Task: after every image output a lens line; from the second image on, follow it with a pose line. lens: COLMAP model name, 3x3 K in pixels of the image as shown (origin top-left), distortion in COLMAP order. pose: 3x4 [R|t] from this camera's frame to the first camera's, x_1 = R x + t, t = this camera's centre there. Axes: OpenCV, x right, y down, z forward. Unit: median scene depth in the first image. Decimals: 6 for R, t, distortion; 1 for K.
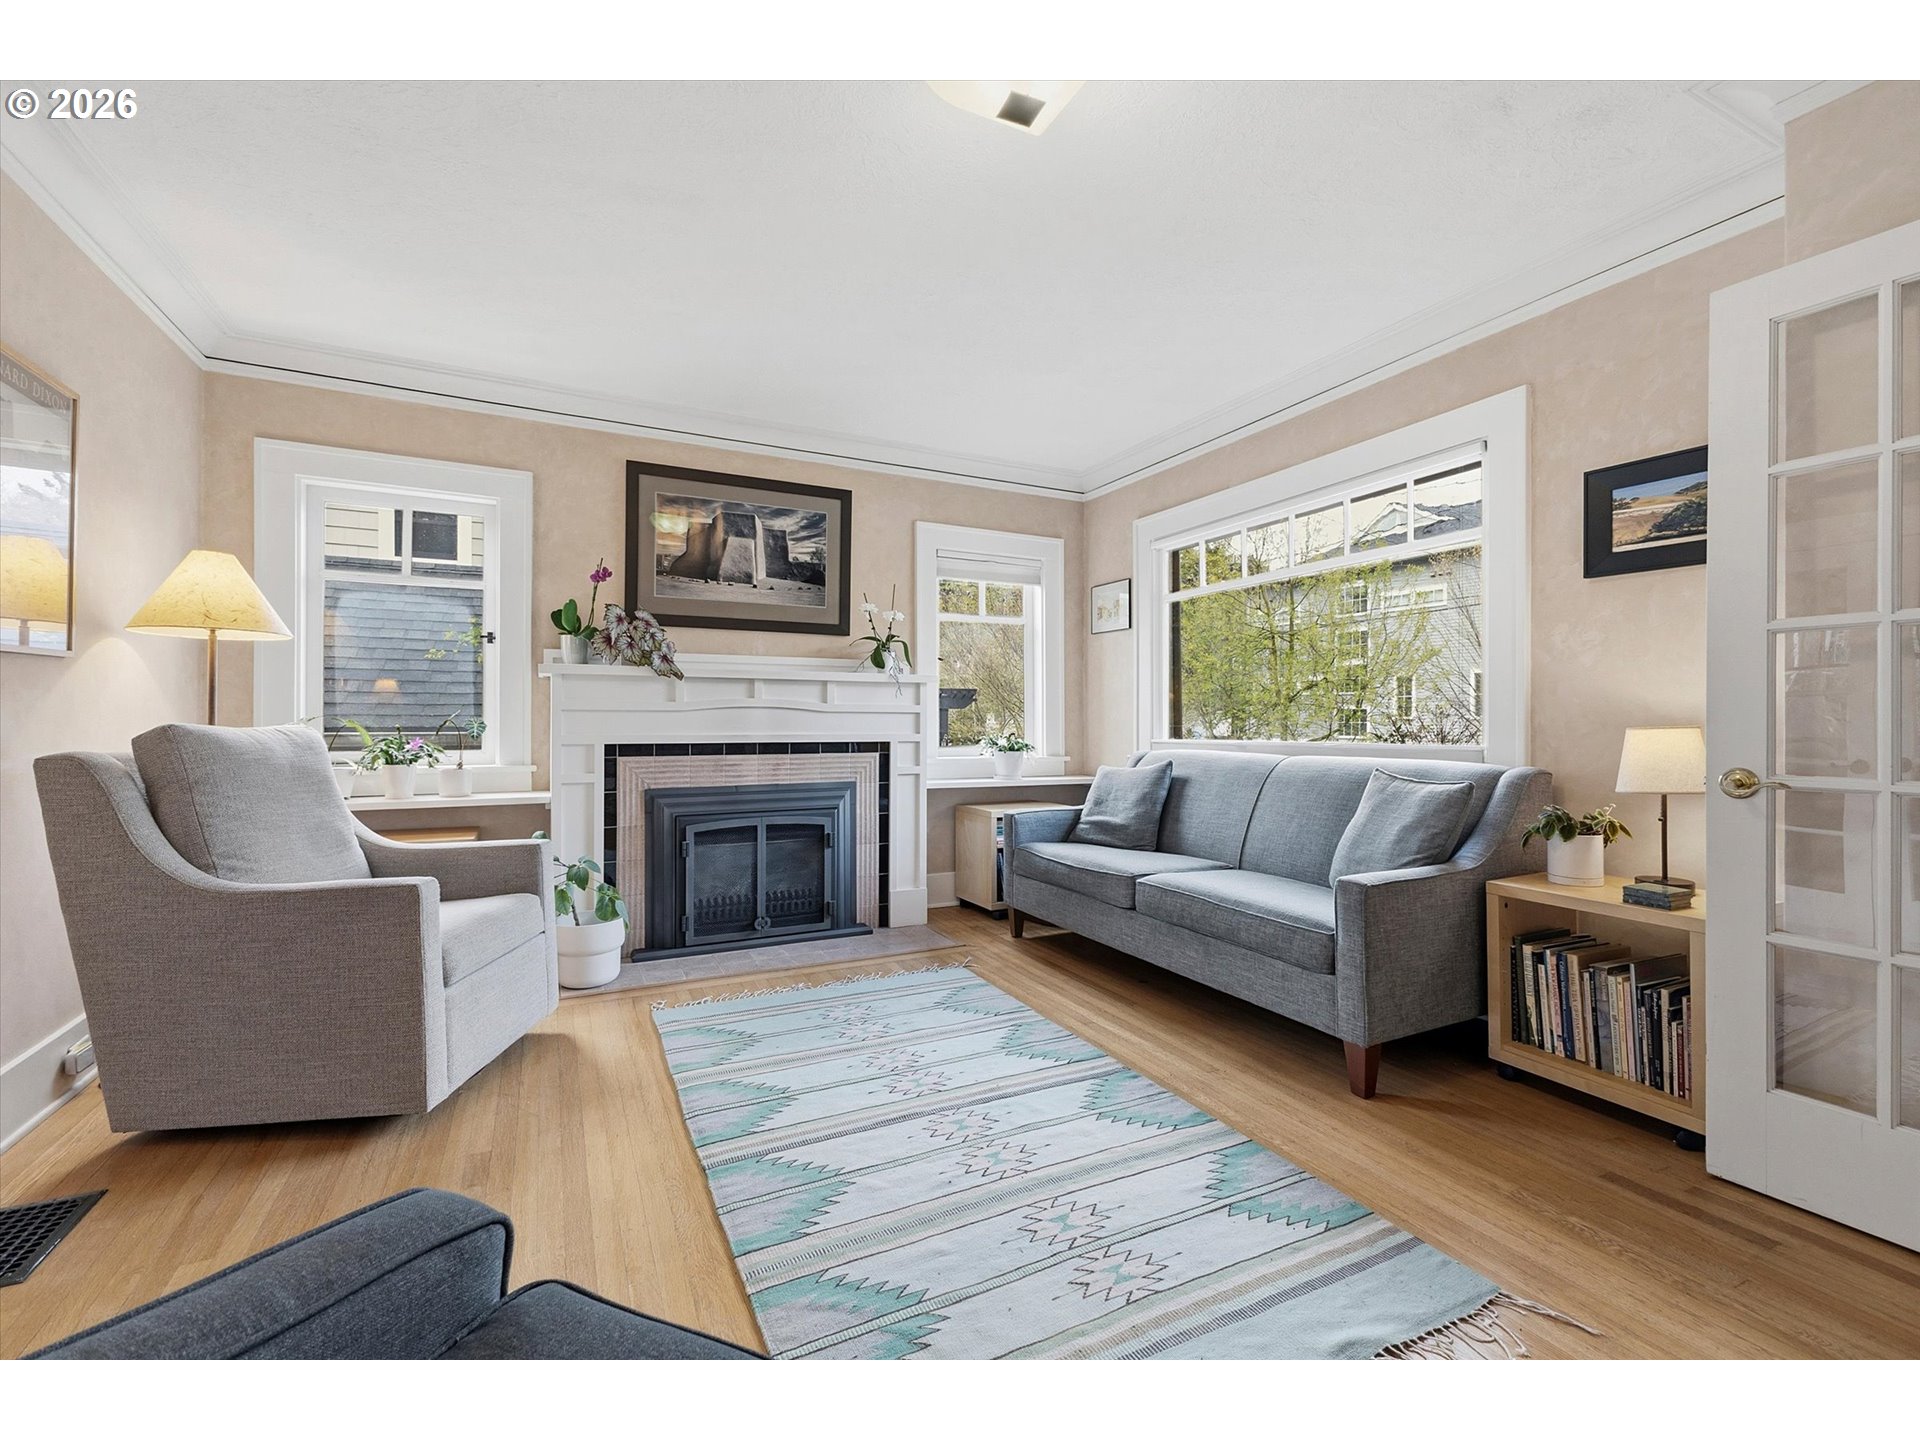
lens RADIAL K [[834.1, 0, 958.2], [0, 834.1, 713.7], [0, 0, 1]] dist [0.008724, -0.001138]
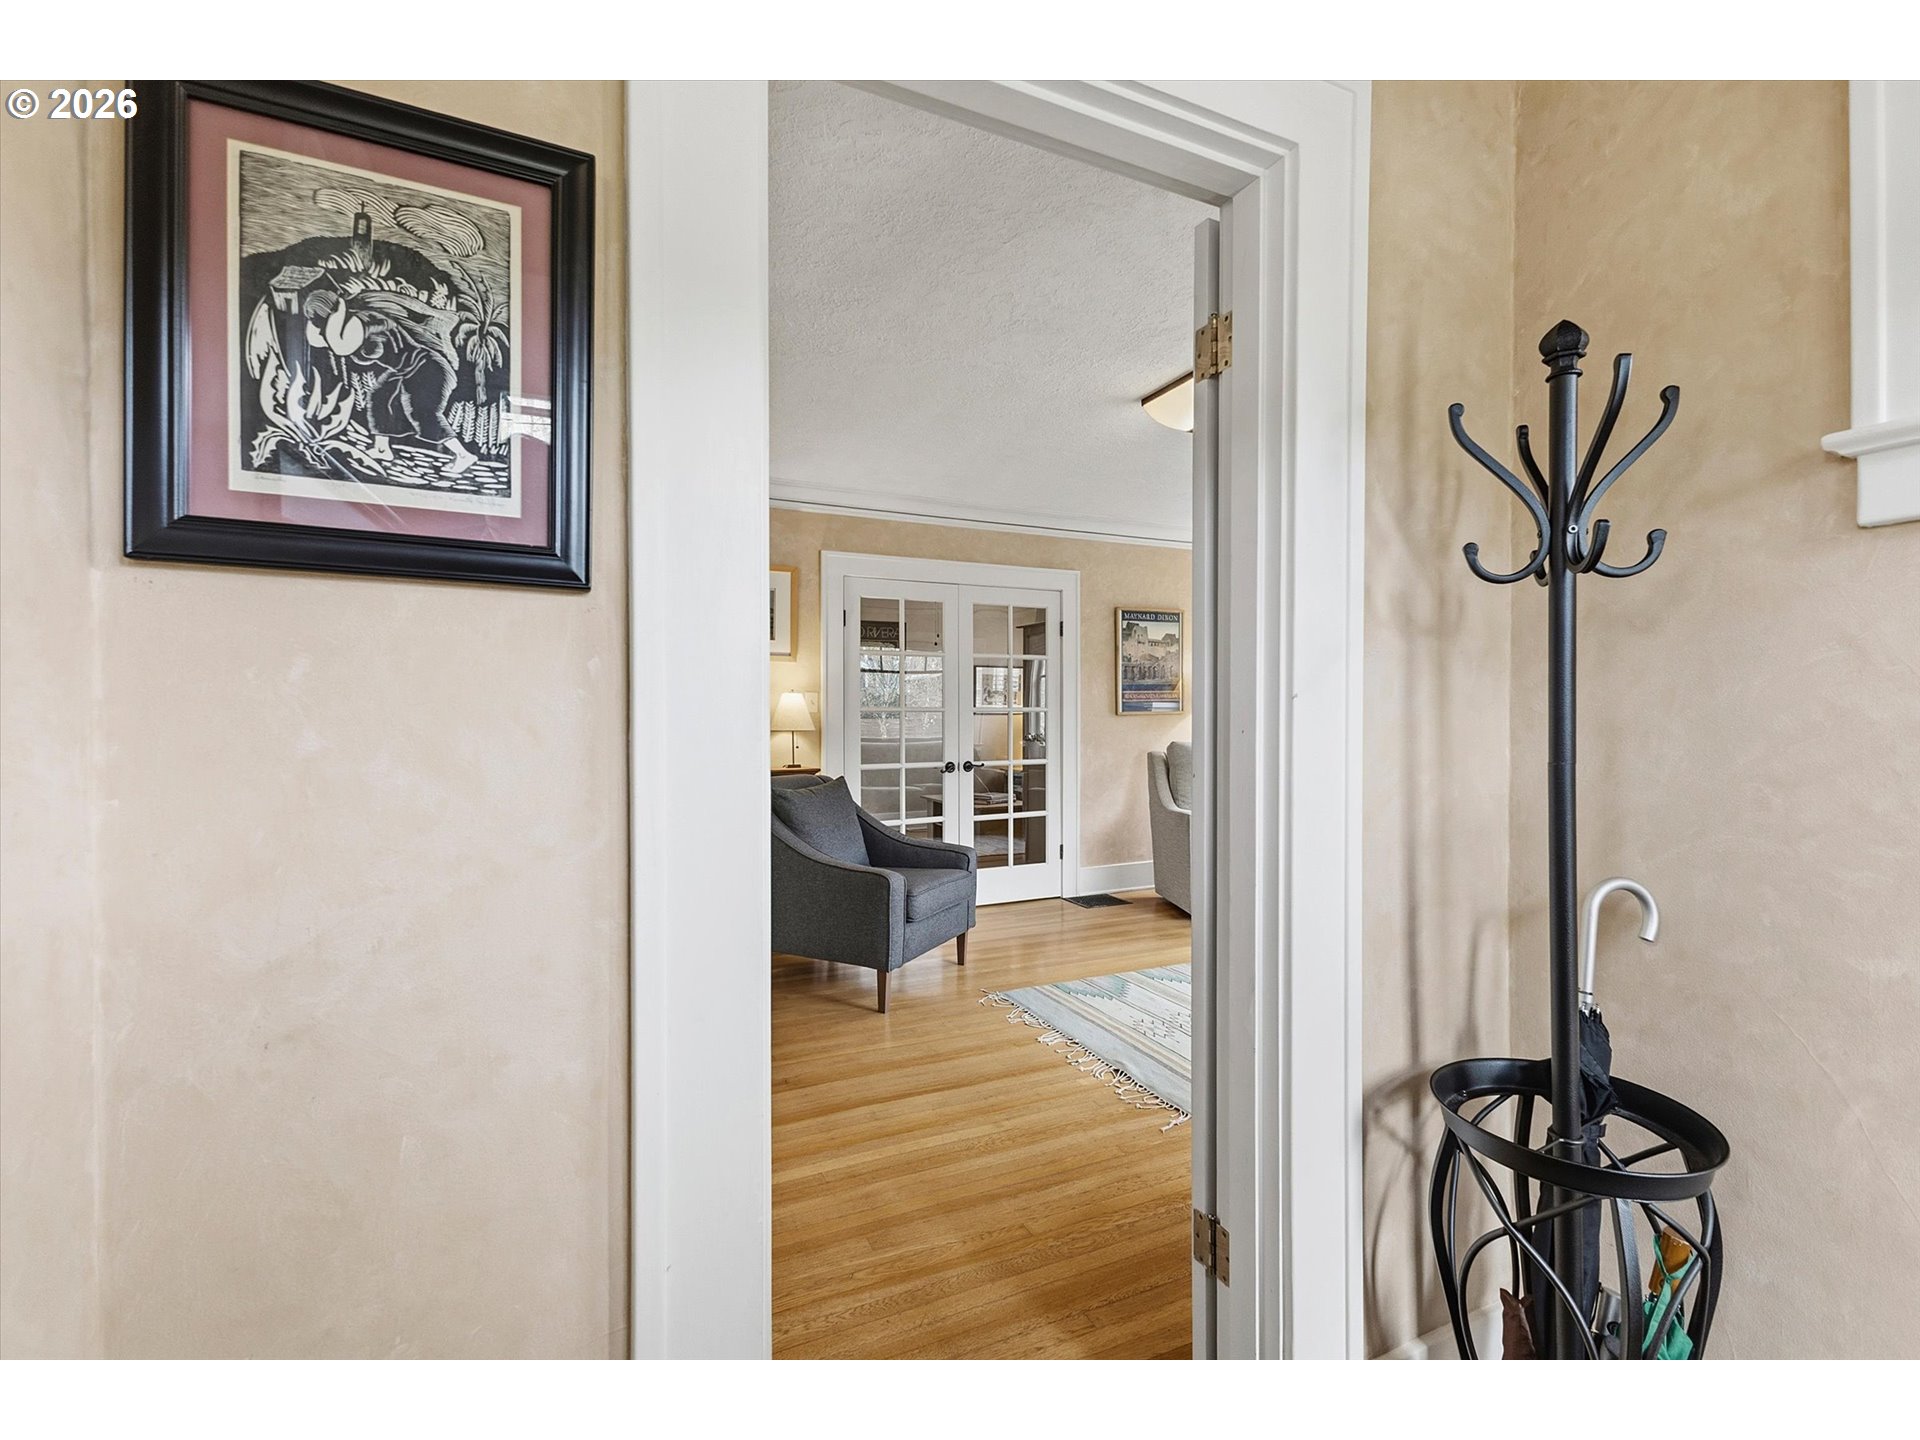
lens RADIAL K [[839.9, 0, 953.5], [0, 839.9, 717.3], [0, 0, 1]] dist [0.008119, -0.000119]
pose [[-0.030179, -0.007982, -0.999513, 0.967995], [0.007662, 0.999937, -0.008217, -0.026407], [0.999515, -0.007906, -0.030116, 0.255957]]
